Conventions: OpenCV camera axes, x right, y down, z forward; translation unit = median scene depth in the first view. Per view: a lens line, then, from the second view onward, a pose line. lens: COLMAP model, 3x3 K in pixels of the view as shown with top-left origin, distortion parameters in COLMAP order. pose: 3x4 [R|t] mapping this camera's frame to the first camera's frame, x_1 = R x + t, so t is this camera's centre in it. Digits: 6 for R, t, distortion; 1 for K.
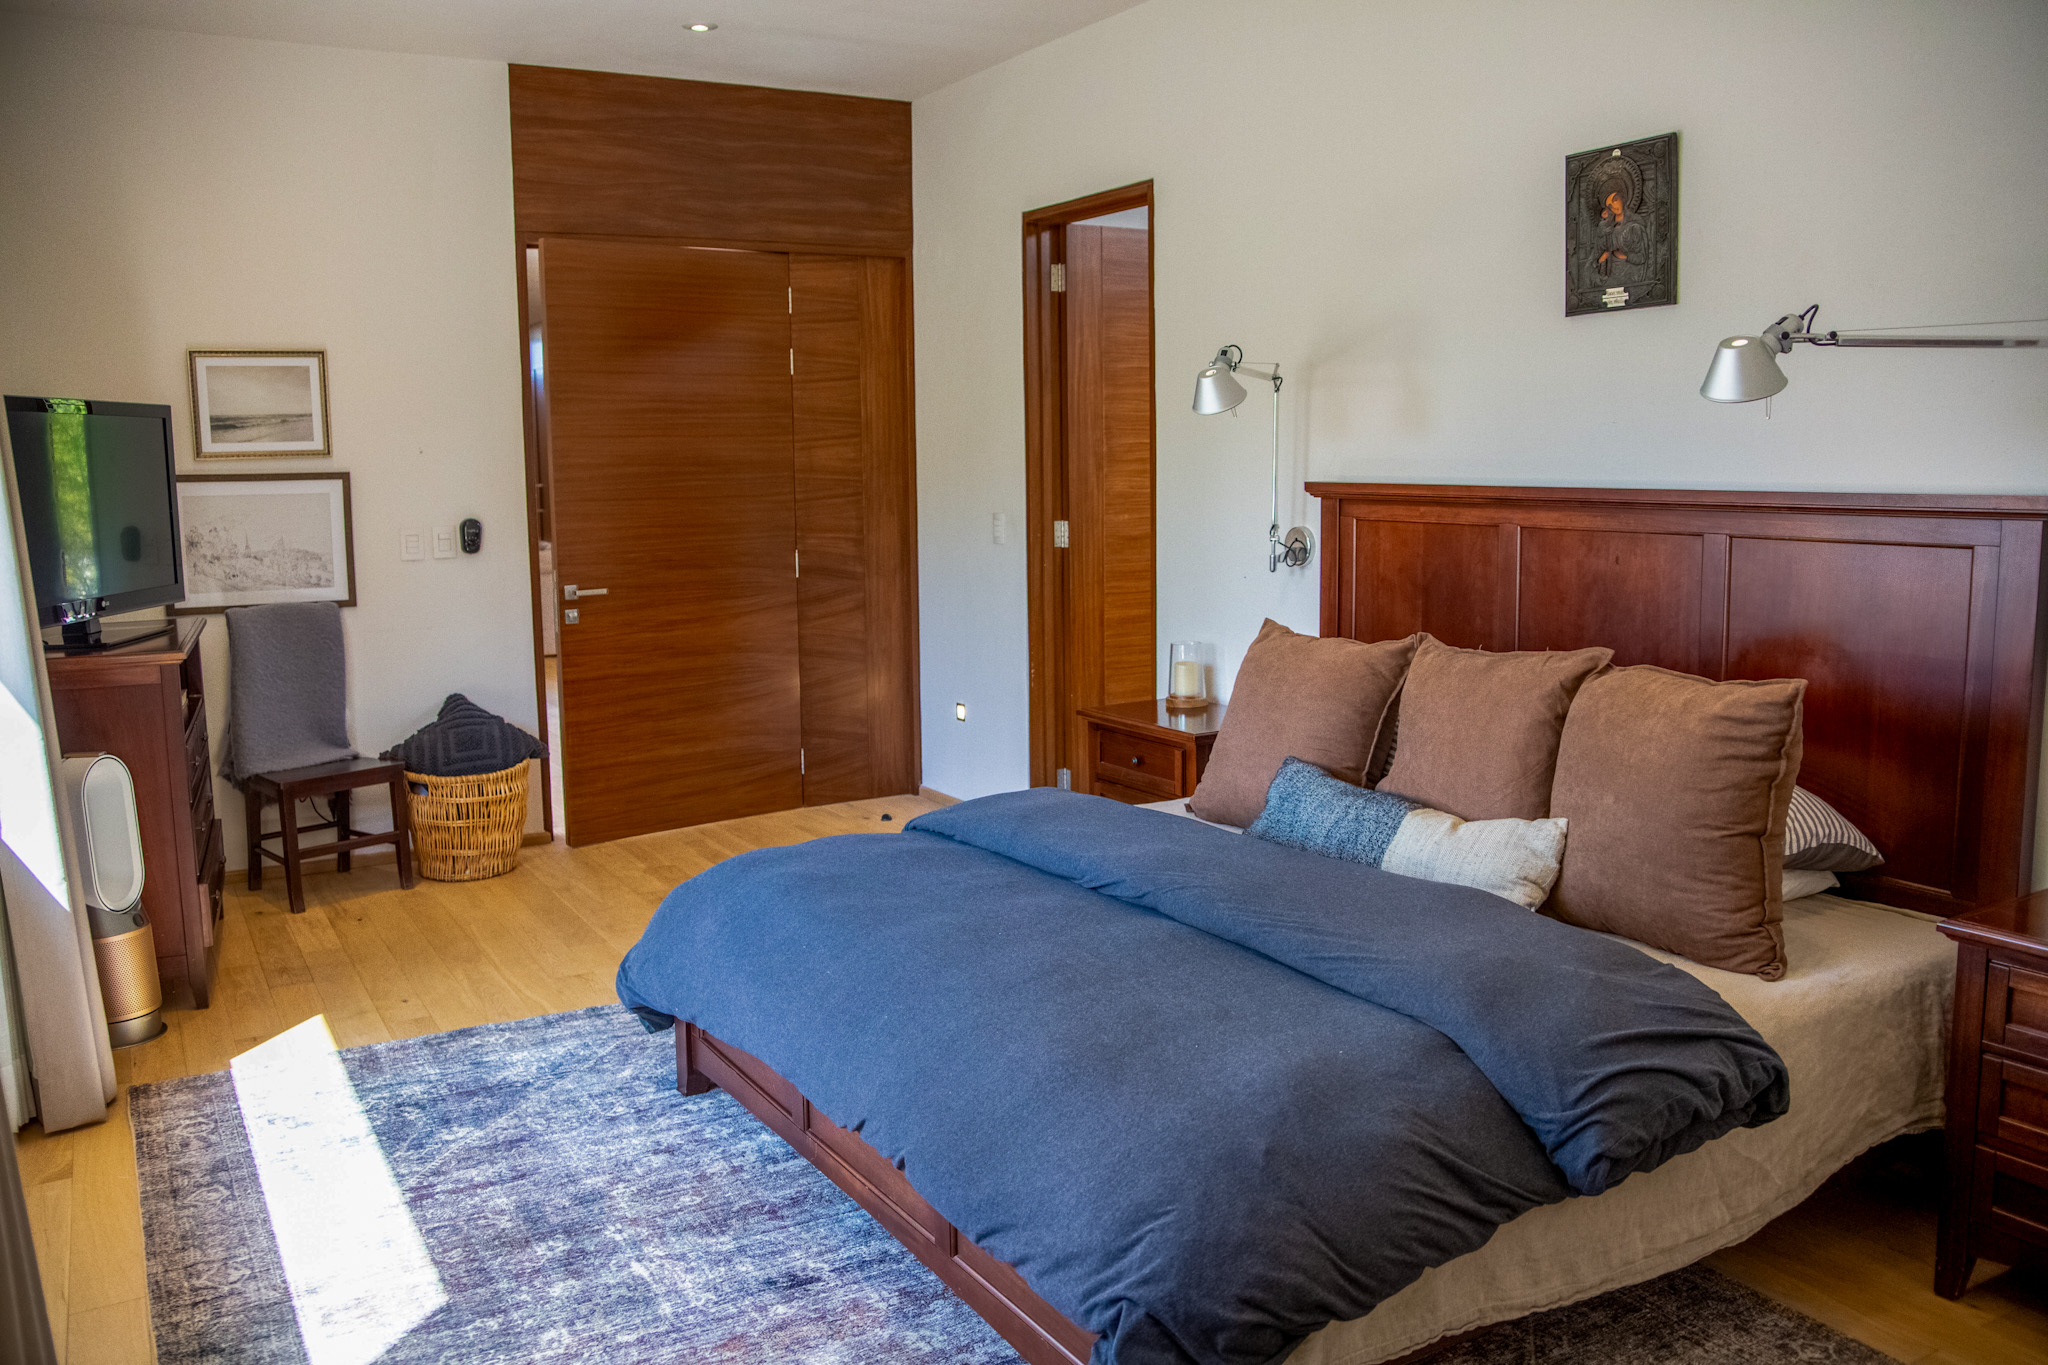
lens RADIAL K [[1639.6, 0, 1025.2], [0, 1639.6, 680.5], [0, 0, 1]] dist [-0.106766, 0.067390]
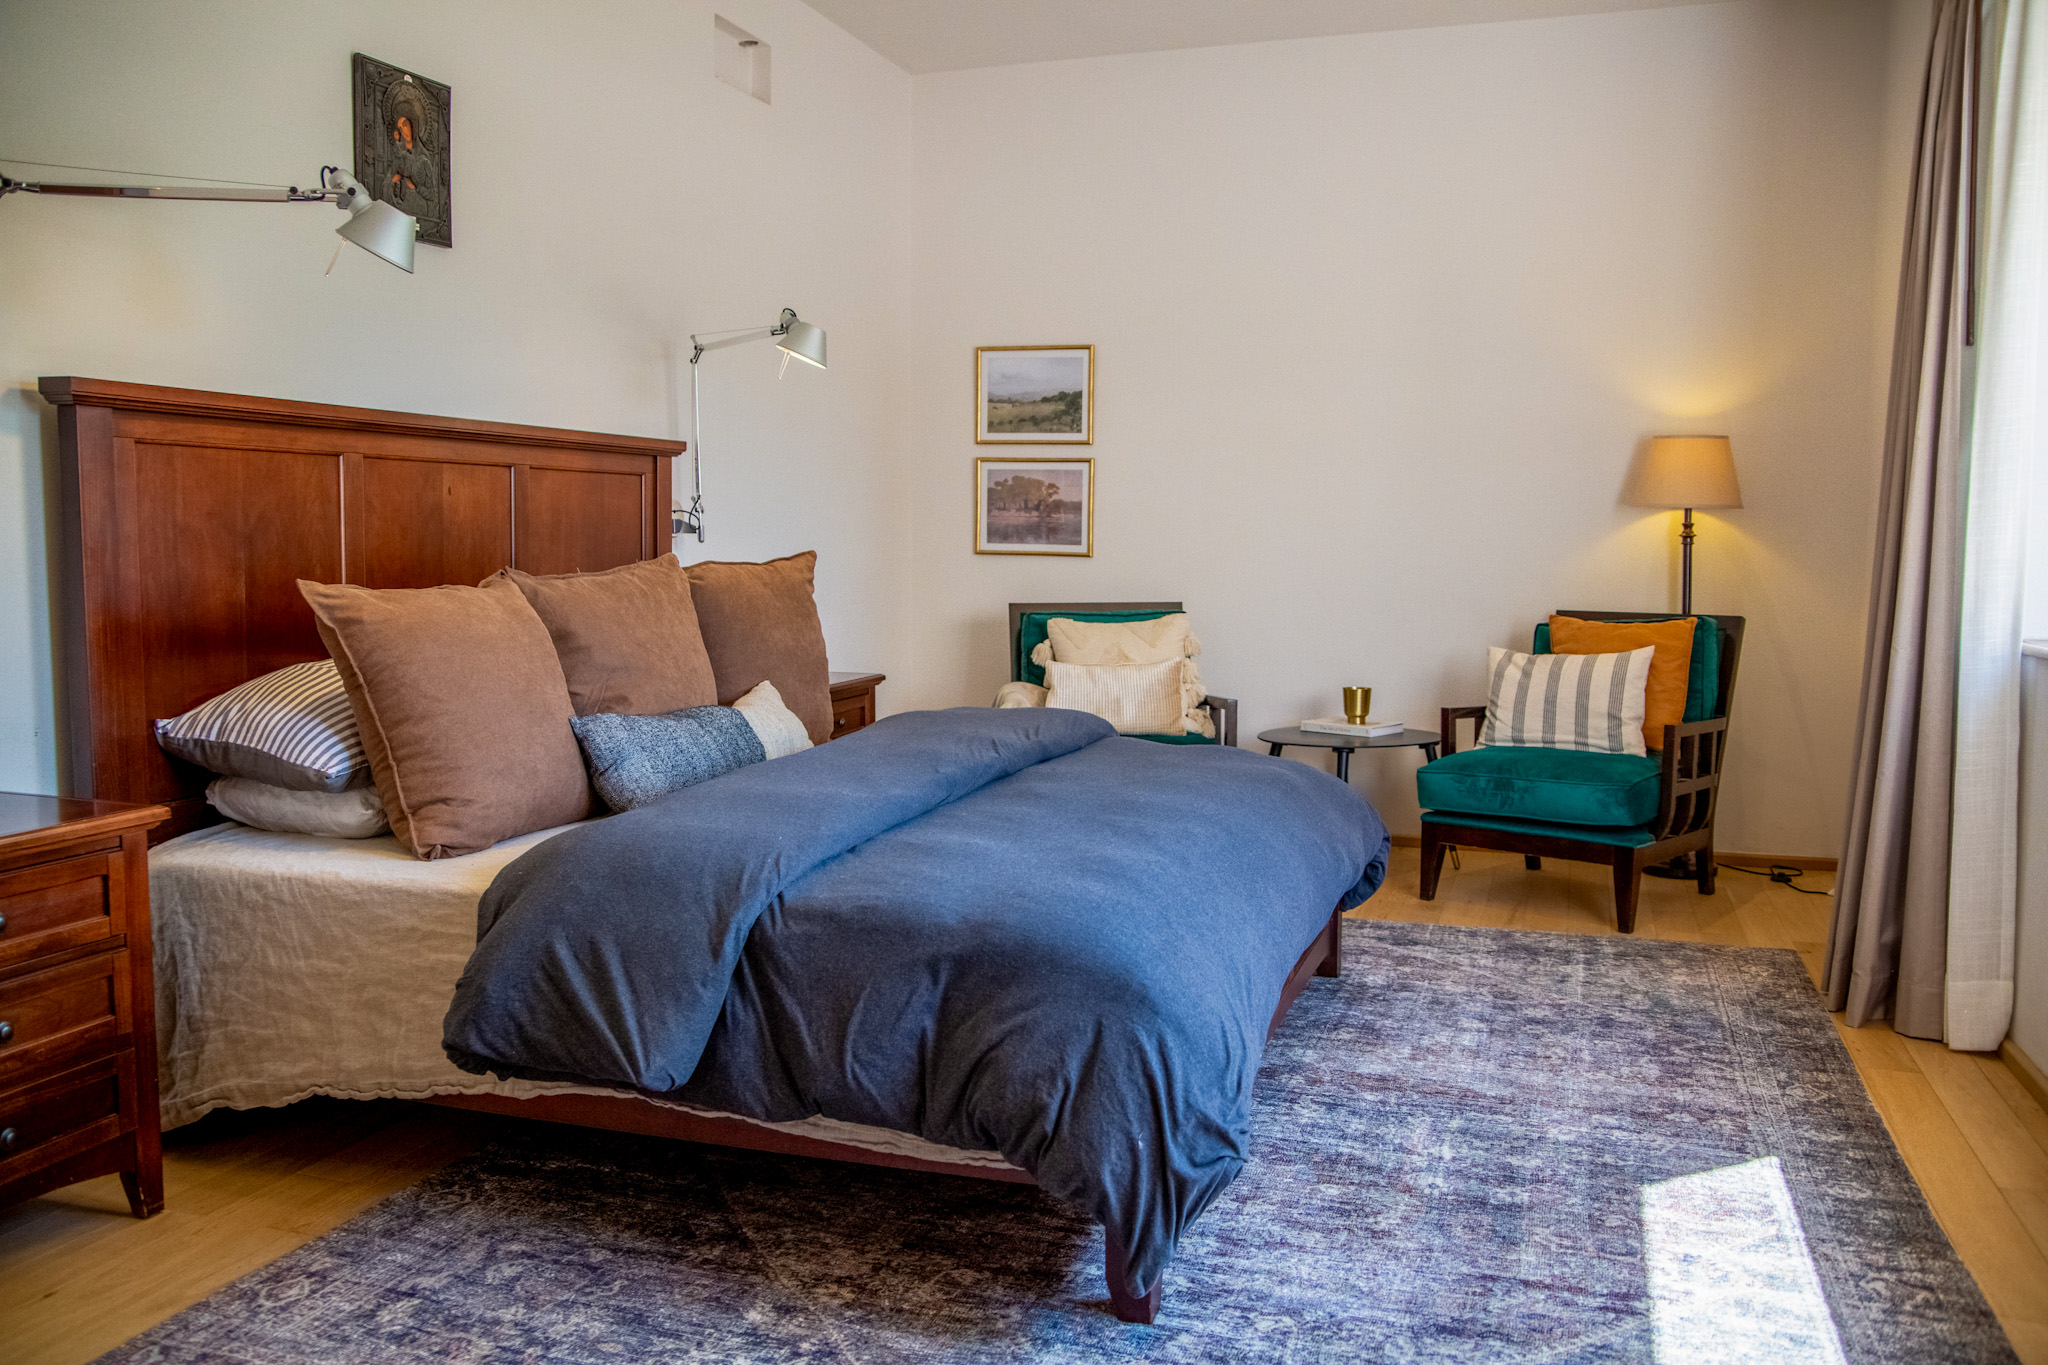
lens RADIAL K [[1639.6, 0, 1022.8], [0, 1639.6, 688.1], [0, 0, 1]] dist [-0.106766, 0.067390]
pose [[-0.653729, -0.053955, 0.754803, -0.727613], [0.111324, 0.979745, 0.166451, -0.094778], [-0.748495, 0.192841, -0.634482, 1.607107]]
